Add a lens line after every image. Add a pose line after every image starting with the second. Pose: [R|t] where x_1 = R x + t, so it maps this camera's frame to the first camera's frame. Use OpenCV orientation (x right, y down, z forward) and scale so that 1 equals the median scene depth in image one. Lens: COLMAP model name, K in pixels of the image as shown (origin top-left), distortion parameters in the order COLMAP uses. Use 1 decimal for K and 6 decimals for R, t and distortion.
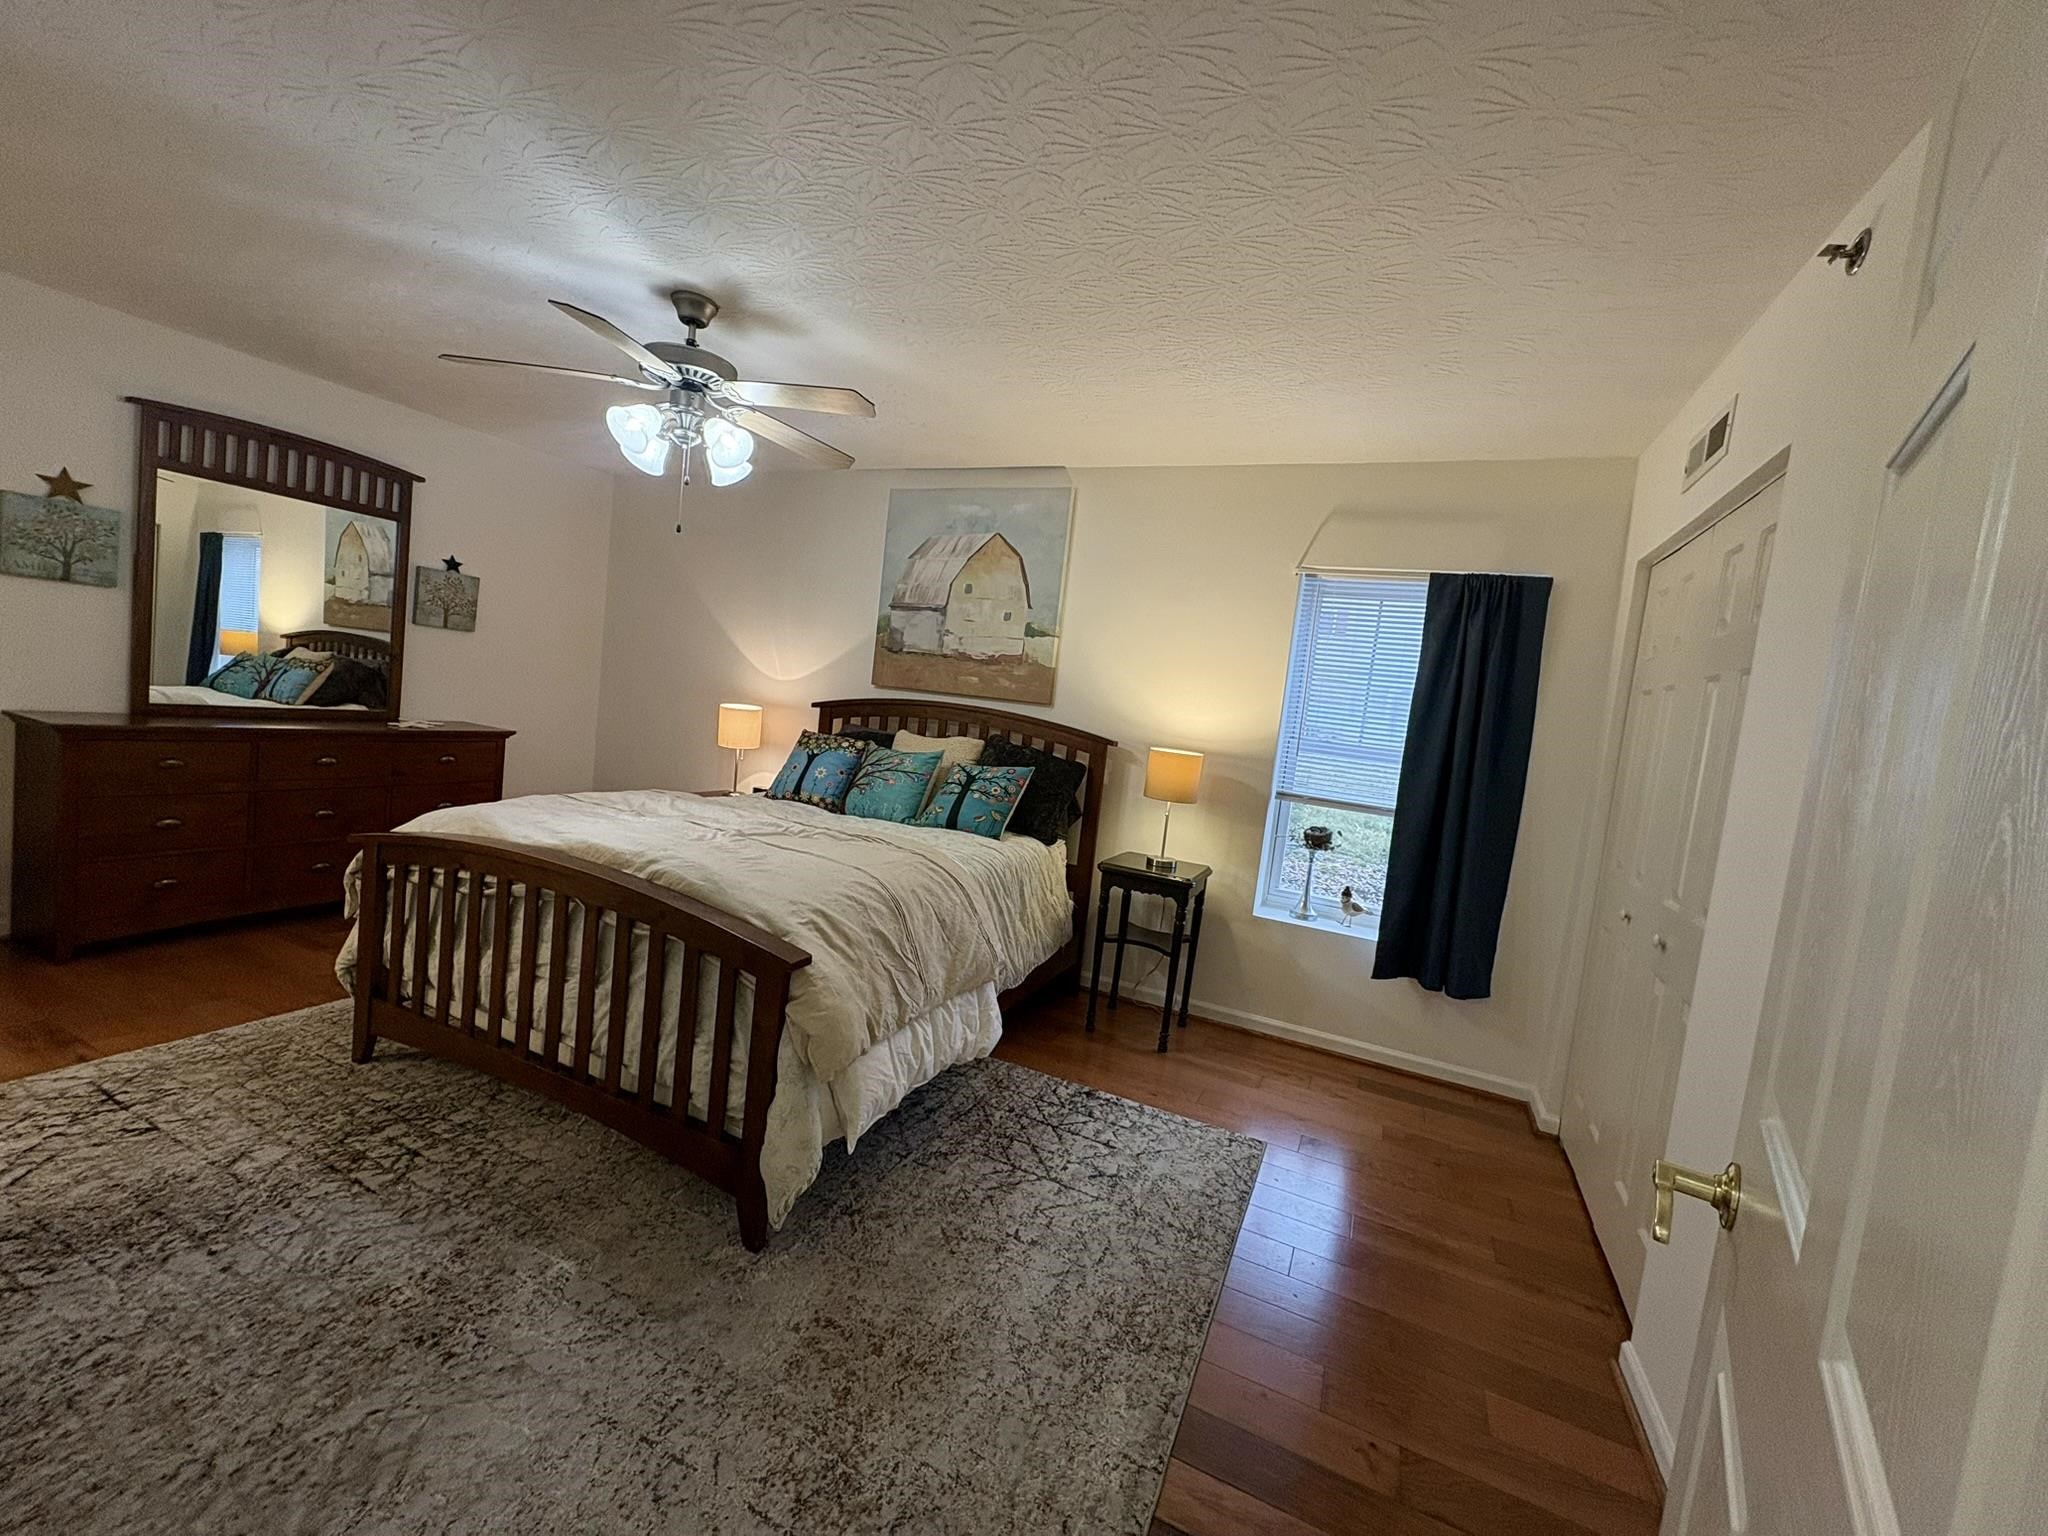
lens RADIAL K [[811.3, 0, 1024.0], [0, 811.3, 768.0], [0, 0, 1]] dist [-0.000775, 0.000315]
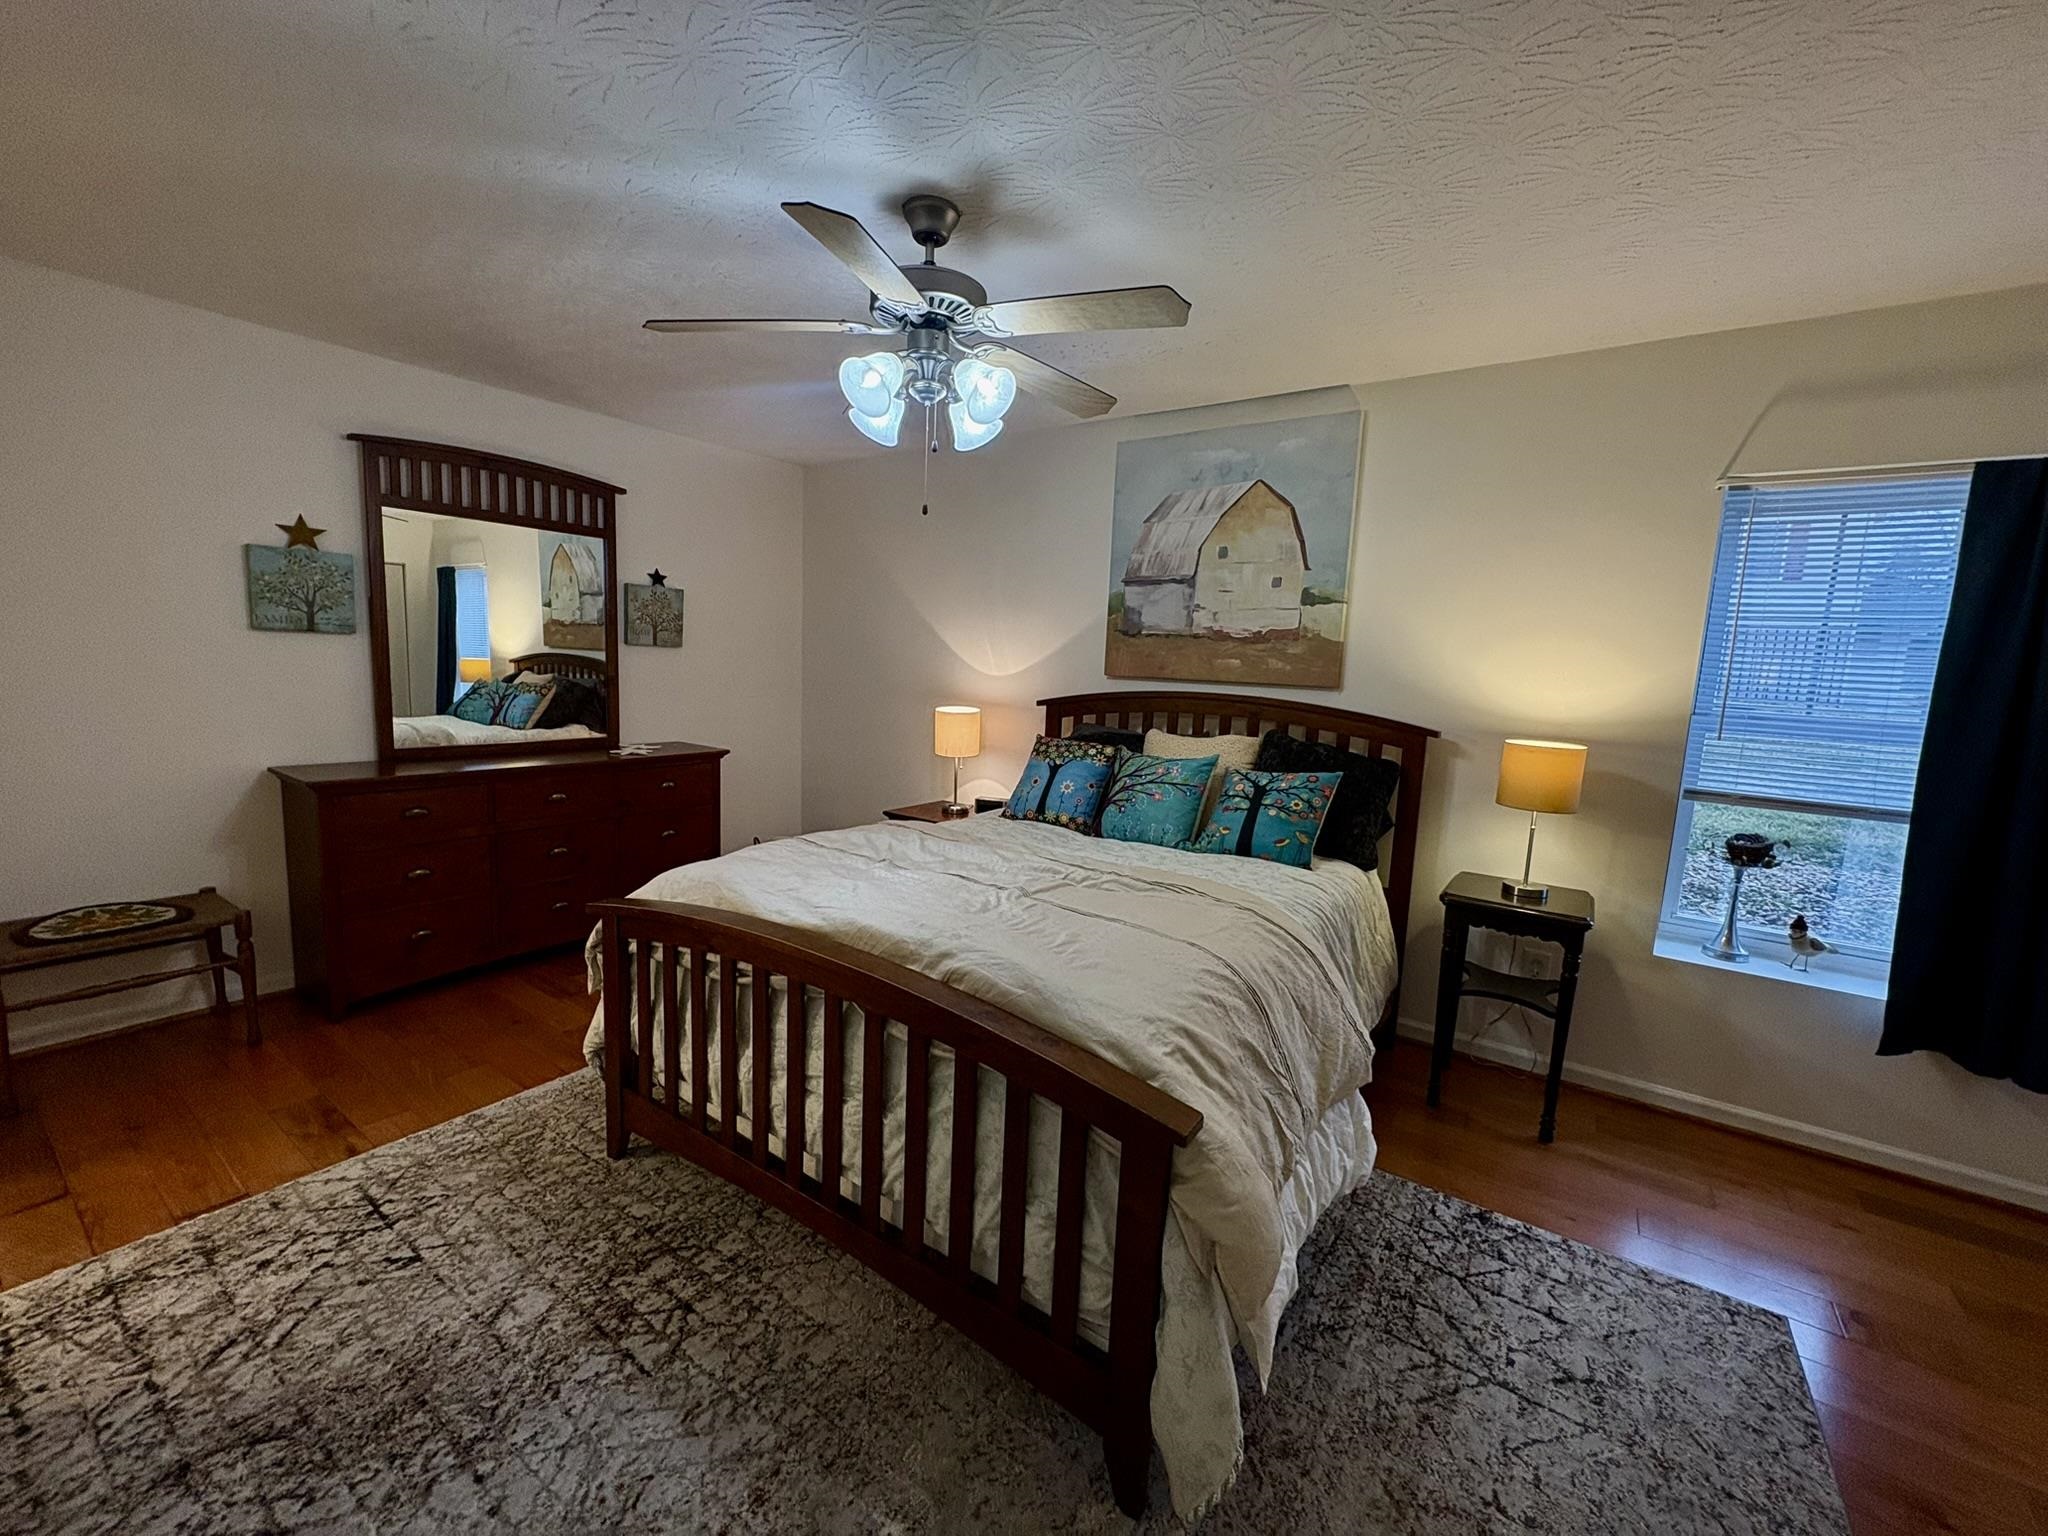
lens RADIAL K [[811.3, 0, 1024.0], [0, 811.3, 768.0], [0, 0, 1]] dist [-0.000775, 0.000315]
pose [[0.981331, -0.045387, -0.186896, -0.192268], [0.052749, 0.998008, 0.034607, -0.065147], [0.184953, -0.043820, 0.981770, 0.226857]]
